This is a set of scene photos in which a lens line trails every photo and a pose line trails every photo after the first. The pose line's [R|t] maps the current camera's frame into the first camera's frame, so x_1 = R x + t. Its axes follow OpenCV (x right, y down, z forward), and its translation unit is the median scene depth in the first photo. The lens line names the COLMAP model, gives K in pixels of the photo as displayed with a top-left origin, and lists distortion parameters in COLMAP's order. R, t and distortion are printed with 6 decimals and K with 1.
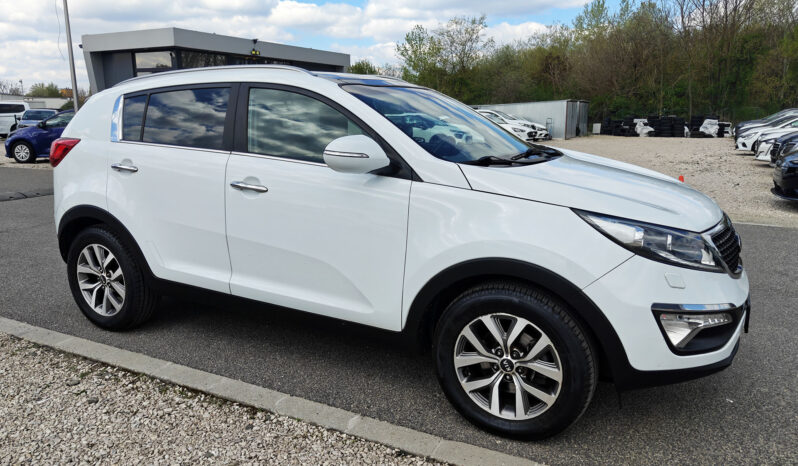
lens RADIAL K [[564.5, 0, 399.0], [0, 564.5, 233.0], [0, 0, 1]] dist [0.051425, -0.002400]
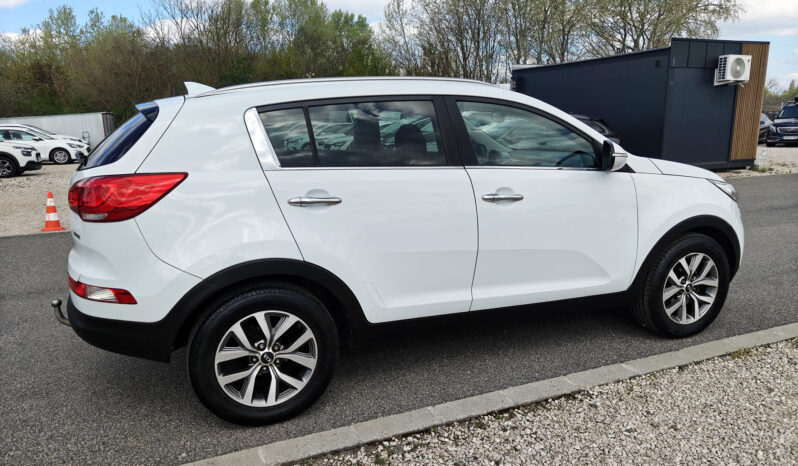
lens RADIAL K [[544.4, 0, 399.0], [0, 544.4, 233.0], [0, 0, 1]] dist [0.058327, -0.099737]
pose [[0.649997, -0.165896, 0.741608, -1.056068], [0.173207, 0.982537, 0.067980, -0.109671], [-0.739935, 0.084265, 0.667380, 0.455653]]
